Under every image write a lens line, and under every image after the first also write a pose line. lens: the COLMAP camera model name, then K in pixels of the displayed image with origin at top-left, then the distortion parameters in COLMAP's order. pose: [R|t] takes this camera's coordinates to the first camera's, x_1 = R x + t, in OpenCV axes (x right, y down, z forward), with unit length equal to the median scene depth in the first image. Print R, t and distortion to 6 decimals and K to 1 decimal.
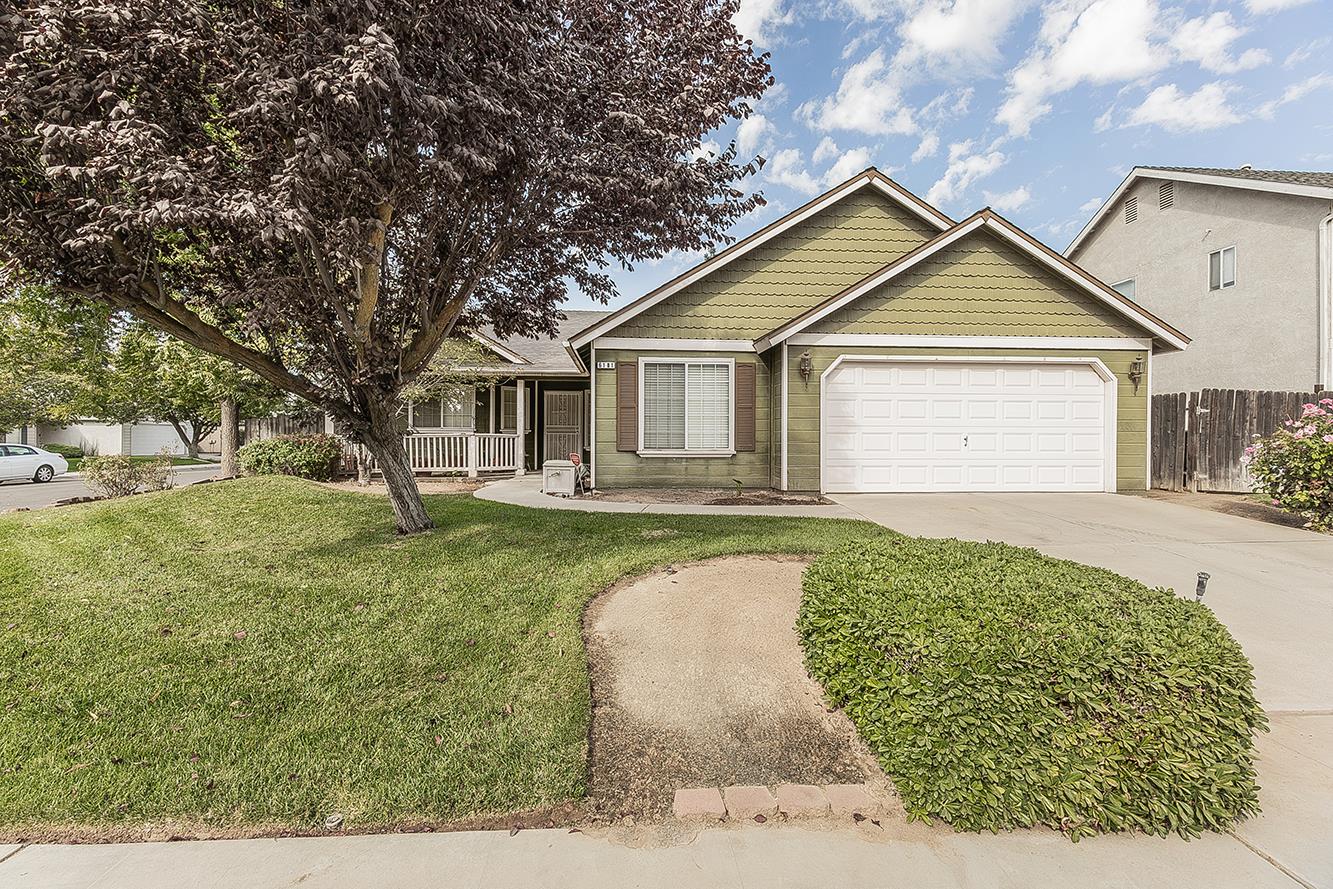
lens RADIAL K [[563.4, 0, 665.7], [0, 563.4, 454.2], [0, 0, 1]] dist [0.008094, -0.002564]
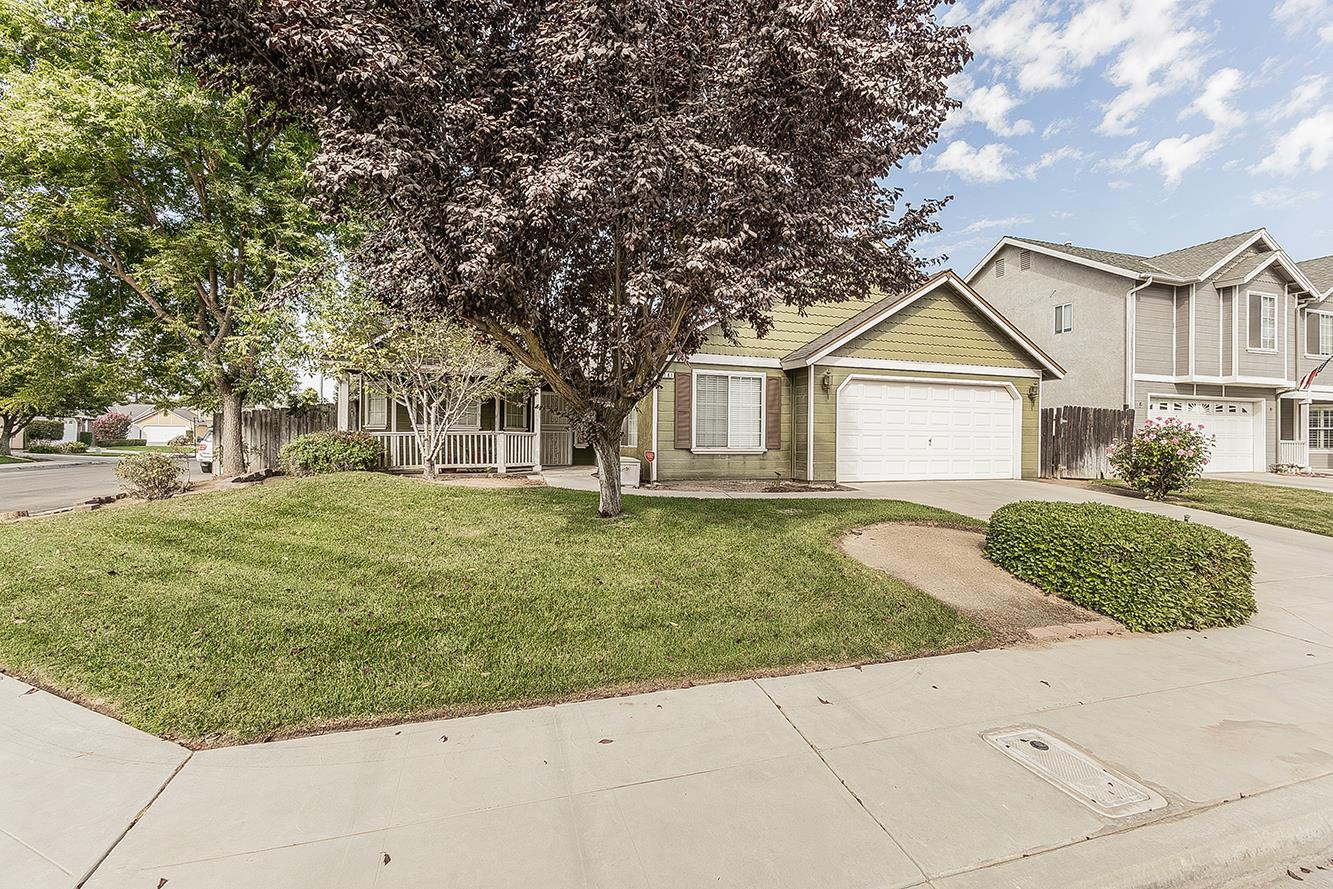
lens RADIAL K [[563.4, 0, 676.8], [0, 563.4, 459.1], [0, 0, 1]] dist [0.008094, -0.002564]
pose [[0.967163, -0.002163, 0.254146, -0.375734], [-0.001344, 0.999906, 0.013625, -0.000023], [-0.254152, -0.013519, 0.967070, -0.133198]]
